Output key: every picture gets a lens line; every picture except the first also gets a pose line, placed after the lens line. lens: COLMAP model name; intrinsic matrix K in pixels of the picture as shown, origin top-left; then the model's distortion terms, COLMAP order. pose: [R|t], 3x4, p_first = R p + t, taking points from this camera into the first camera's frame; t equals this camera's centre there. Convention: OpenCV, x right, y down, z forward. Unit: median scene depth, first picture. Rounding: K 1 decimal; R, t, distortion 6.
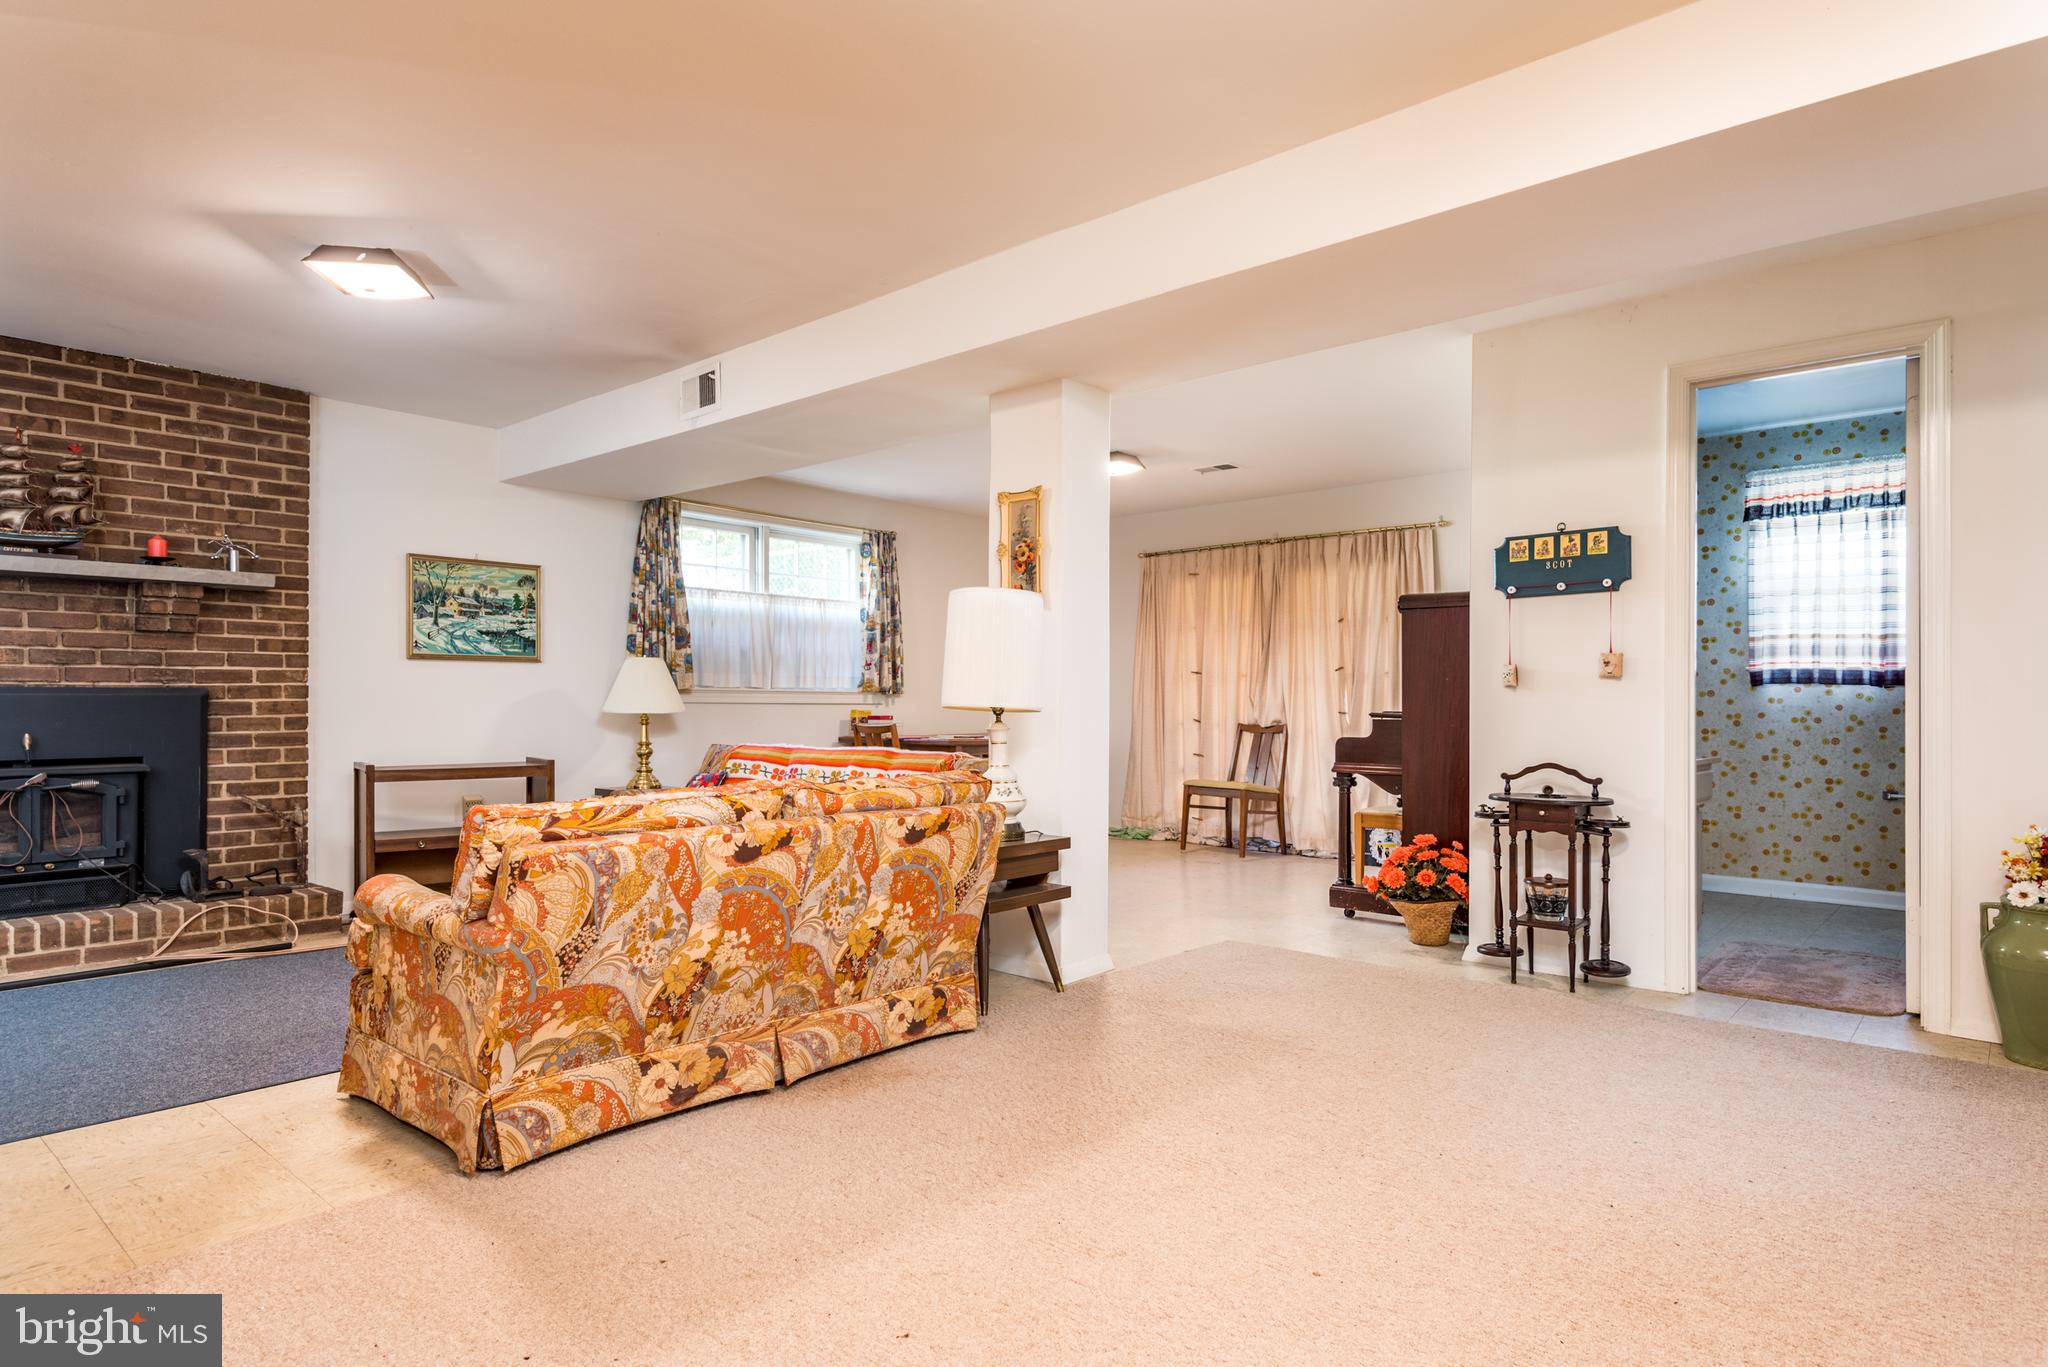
lens RADIAL K [[1118.4, 0, 1025.0], [0, 1118.4, 694.1], [0, 0, 1]] dist [0.008734, 0.000137]
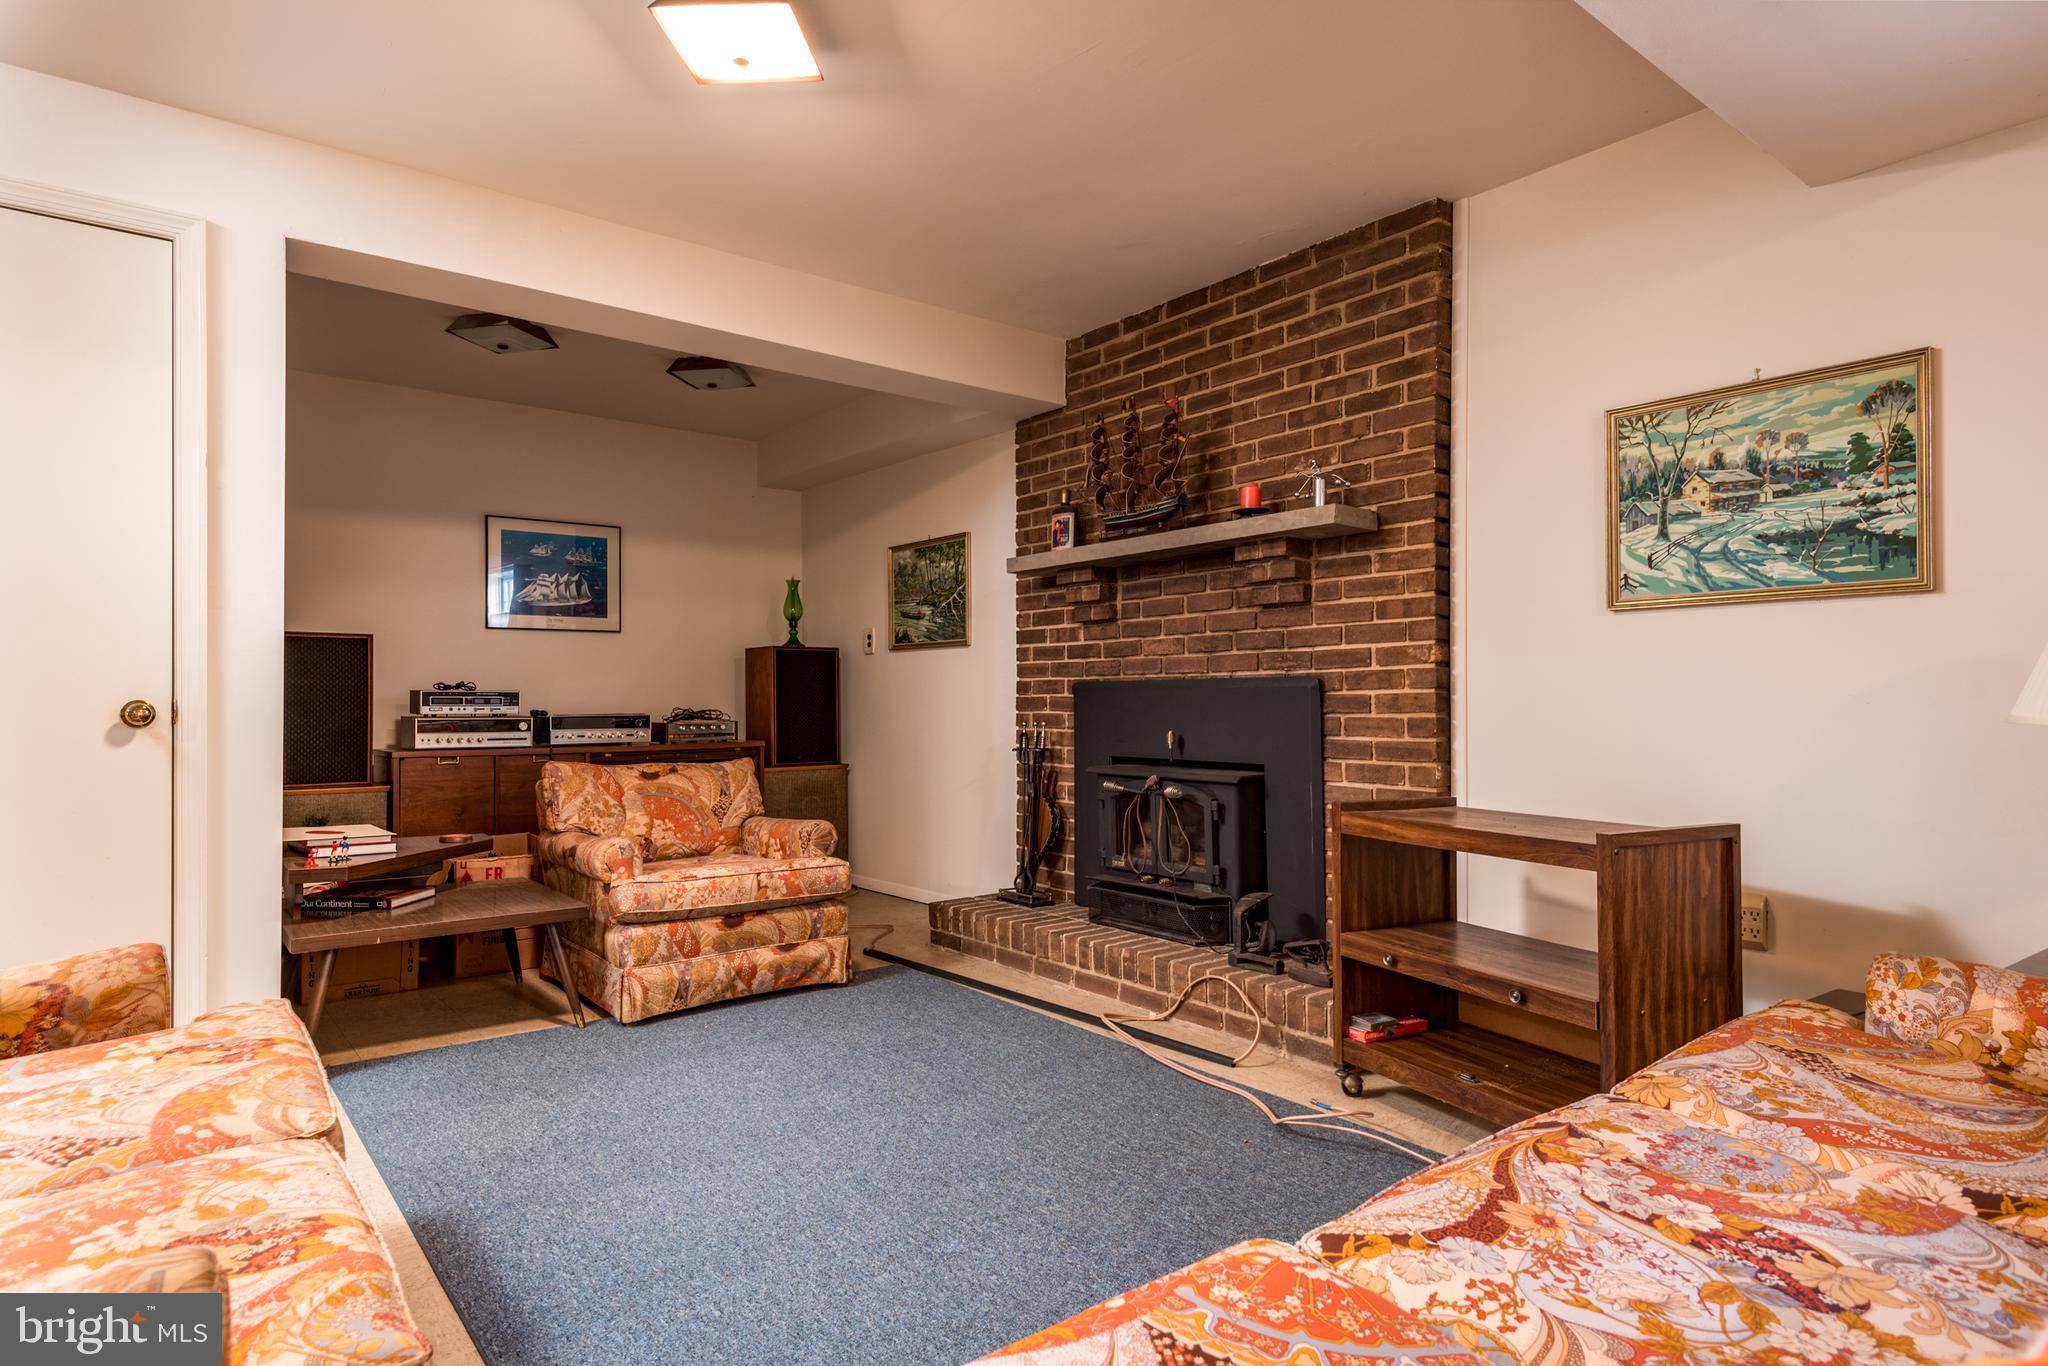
lens RADIAL K [[1118.4, 0, 1026.2], [0, 1118.4, 696.8], [0, 0, 1]] dist [0.008734, 0.000137]
pose [[-0.175775, 0.002072, -0.984428, 0.016488], [0.015533, 0.999879, -0.000669, 0.004821], [0.984308, -0.015409, -0.175785, 0.817805]]
